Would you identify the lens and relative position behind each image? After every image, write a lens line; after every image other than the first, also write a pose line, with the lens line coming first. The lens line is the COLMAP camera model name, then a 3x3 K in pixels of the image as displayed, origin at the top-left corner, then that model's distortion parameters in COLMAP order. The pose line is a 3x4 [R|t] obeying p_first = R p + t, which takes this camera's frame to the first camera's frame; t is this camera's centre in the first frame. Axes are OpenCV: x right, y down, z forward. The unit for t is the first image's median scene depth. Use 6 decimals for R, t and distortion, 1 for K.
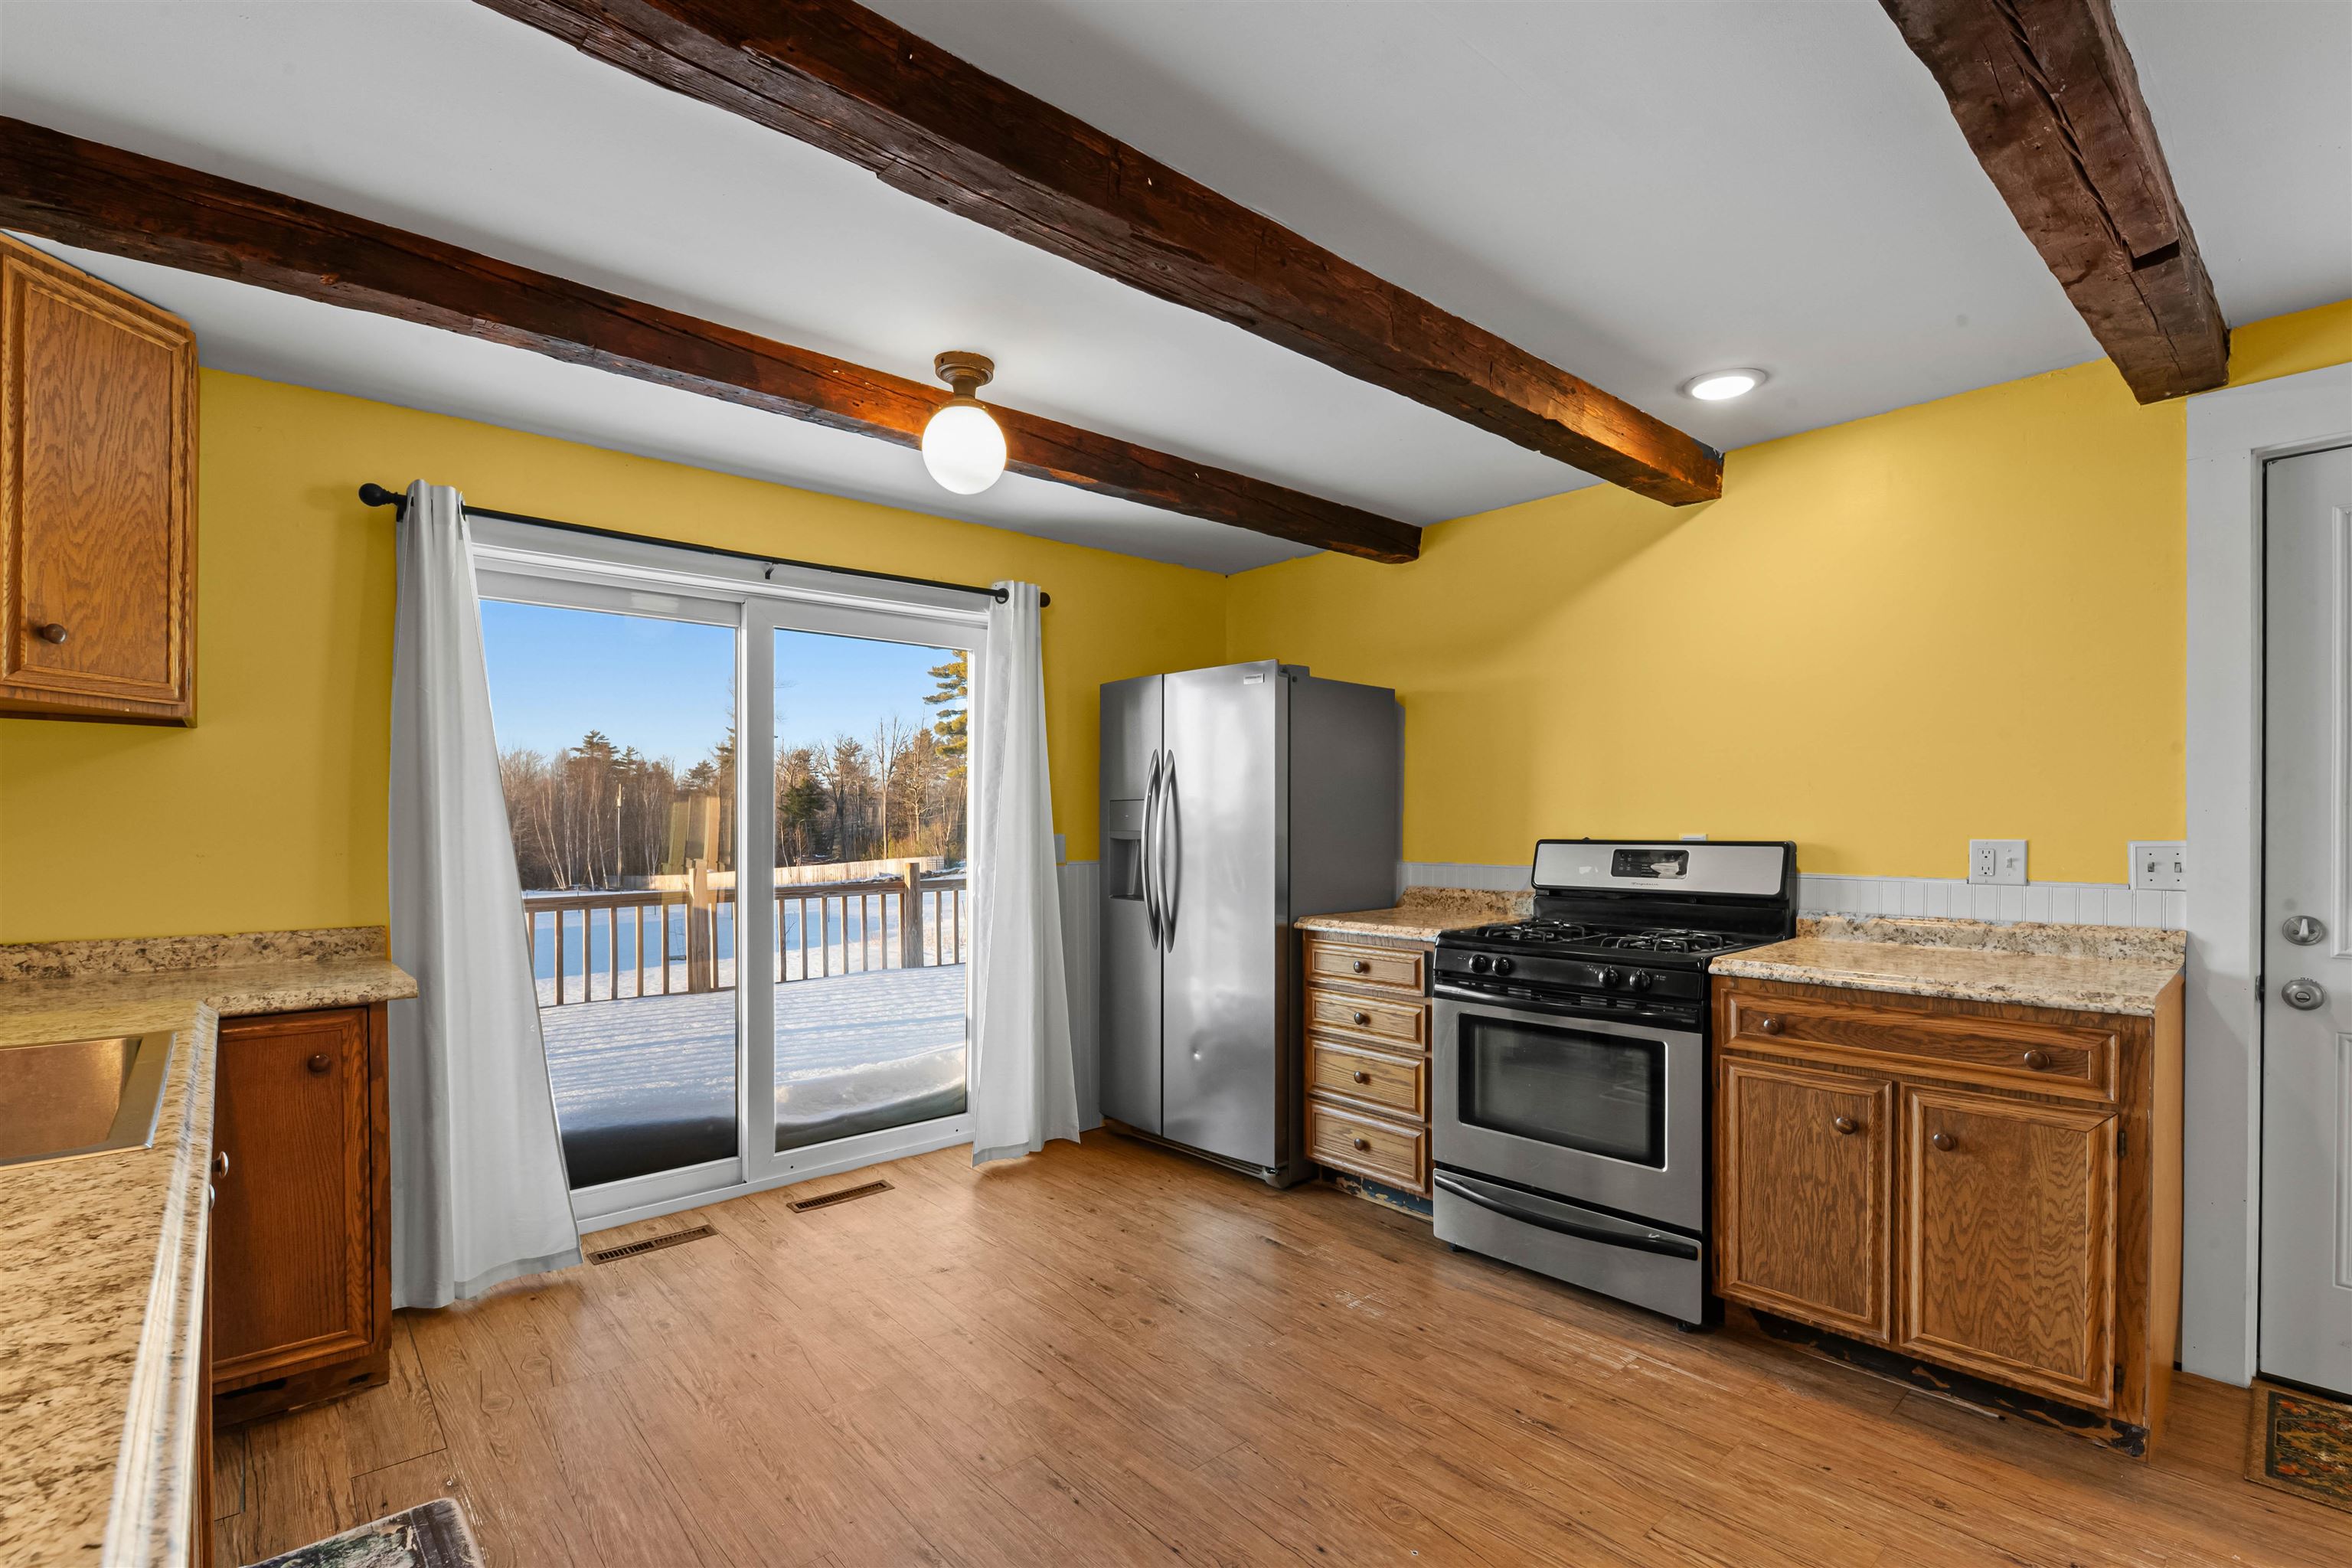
lens RADIAL K [[1053.8, 0, 1172.0], [0, 1053.8, 835.6], [0, 0, 1]] dist [0.000851, -0.010916]
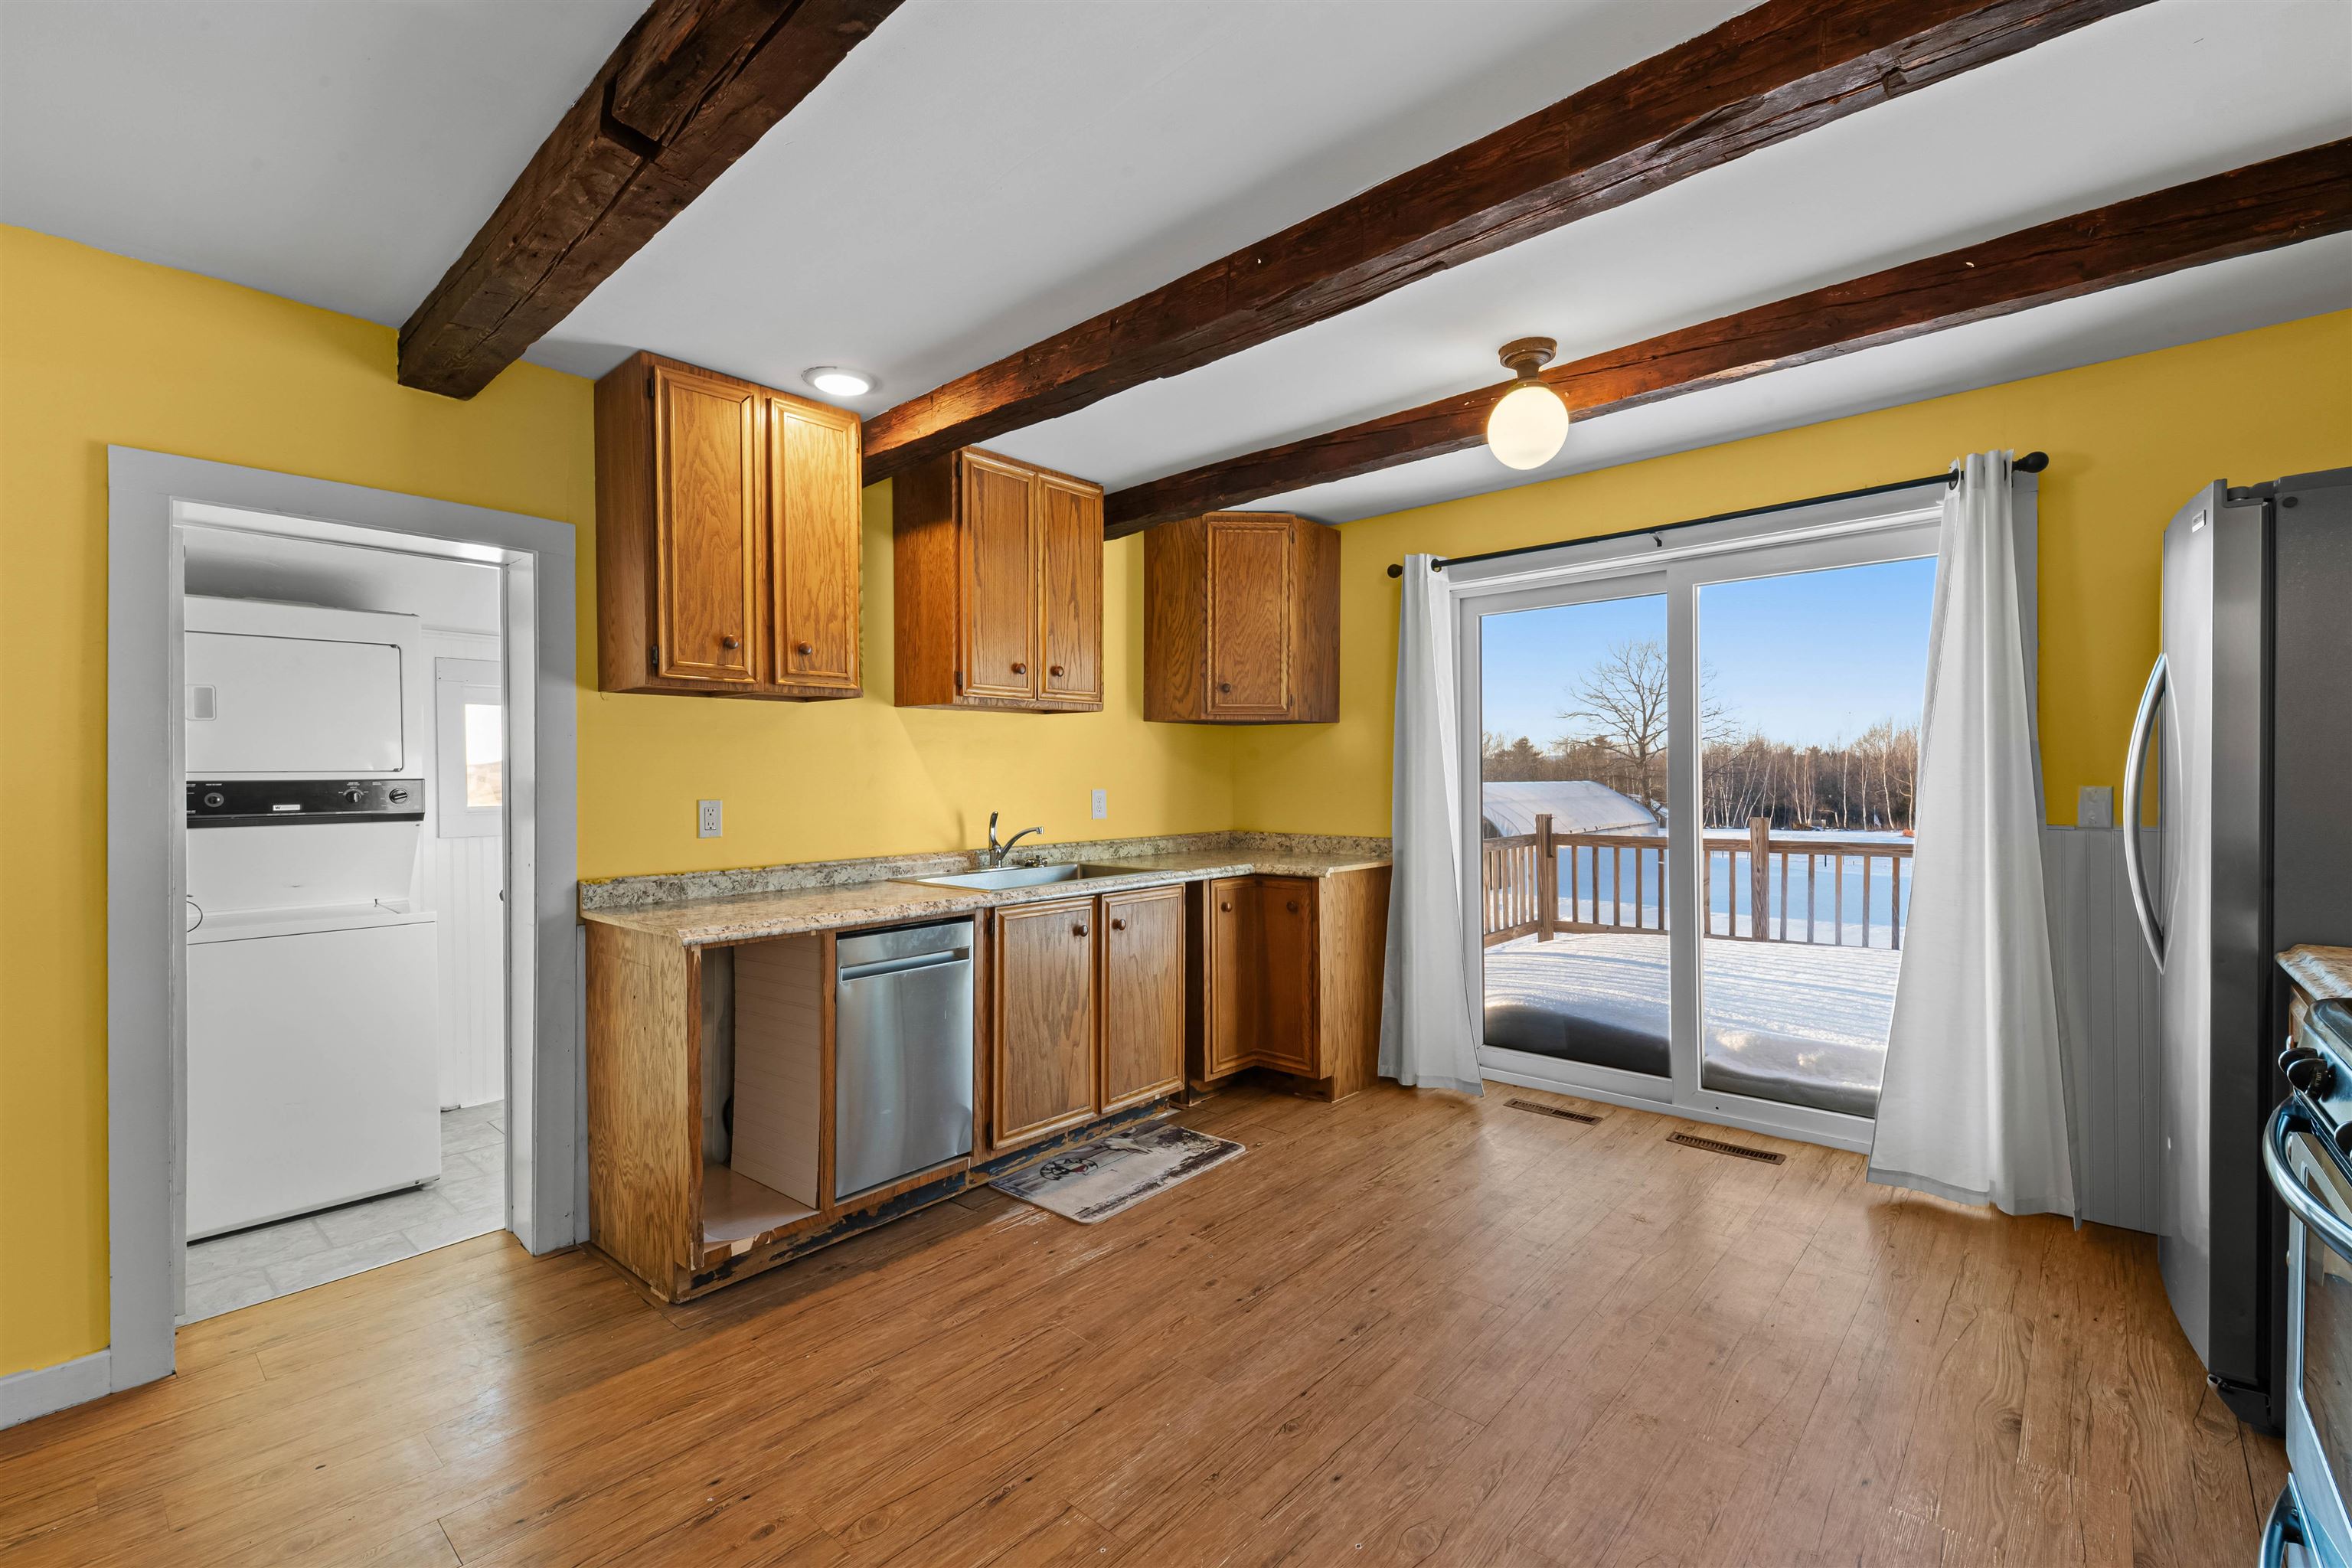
lens RADIAL K [[1007.0, 0, 1176.0], [0, 1007.0, 784.0], [0, 0, 1]] dist [0.000700, 0.000064]
pose [[0.106072, 0.008303, -0.994324, 0.705988], [-0.005122, 0.999956, 0.007803, -0.006760], [0.994345, 0.004265, 0.106110, 0.474348]]
